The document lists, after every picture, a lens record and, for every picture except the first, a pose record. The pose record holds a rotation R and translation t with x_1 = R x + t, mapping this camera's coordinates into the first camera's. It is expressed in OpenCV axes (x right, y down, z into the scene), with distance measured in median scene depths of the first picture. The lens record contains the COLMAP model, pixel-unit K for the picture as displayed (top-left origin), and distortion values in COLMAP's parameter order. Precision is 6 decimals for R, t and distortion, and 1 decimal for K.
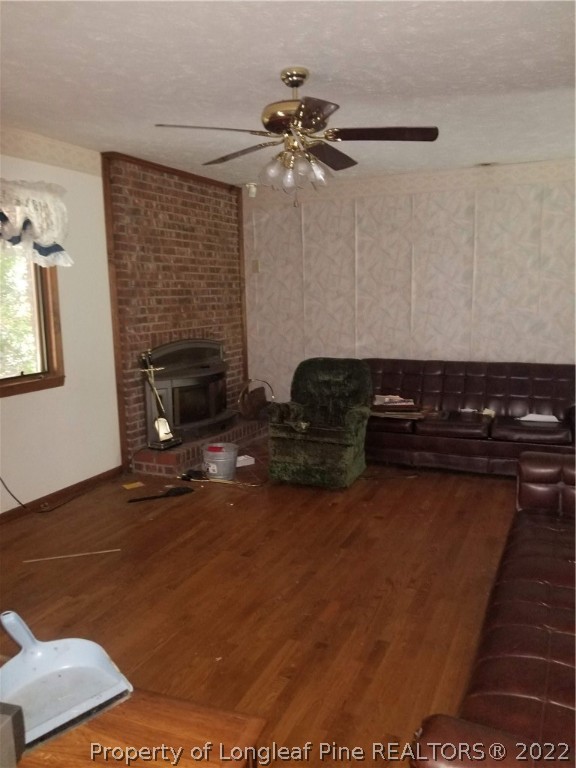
lens RADIAL K [[594.8, 0, 288.0], [0, 594.8, 384.0], [0, 0, 1]] dist [-0.002073, -0.008007]
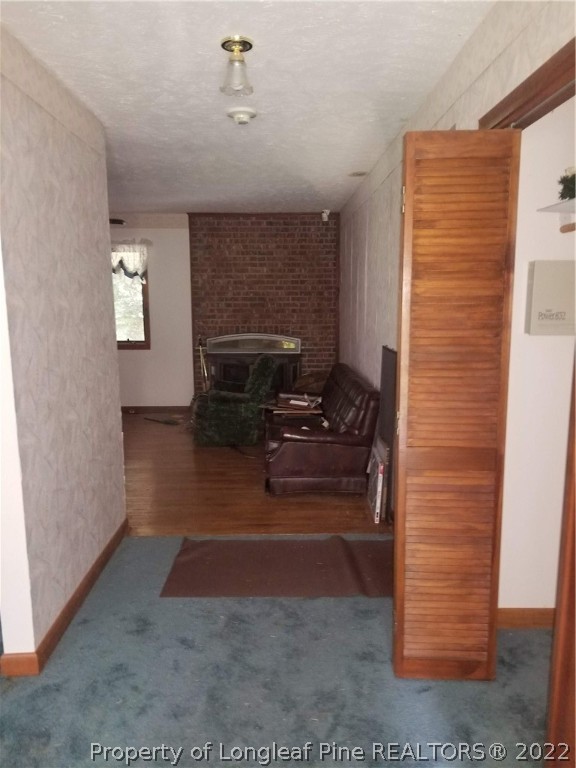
lens RADIAL K [[594.8, 0, 288.0], [0, 594.8, 384.0], [0, 0, 1]] dist [-0.002073, -0.008007]
pose [[0.440924, 0.144474, -0.885840, 1.226678], [-0.144404, 0.985521, 0.088855, -0.100741], [0.885852, 0.088740, 0.455403, 0.488101]]
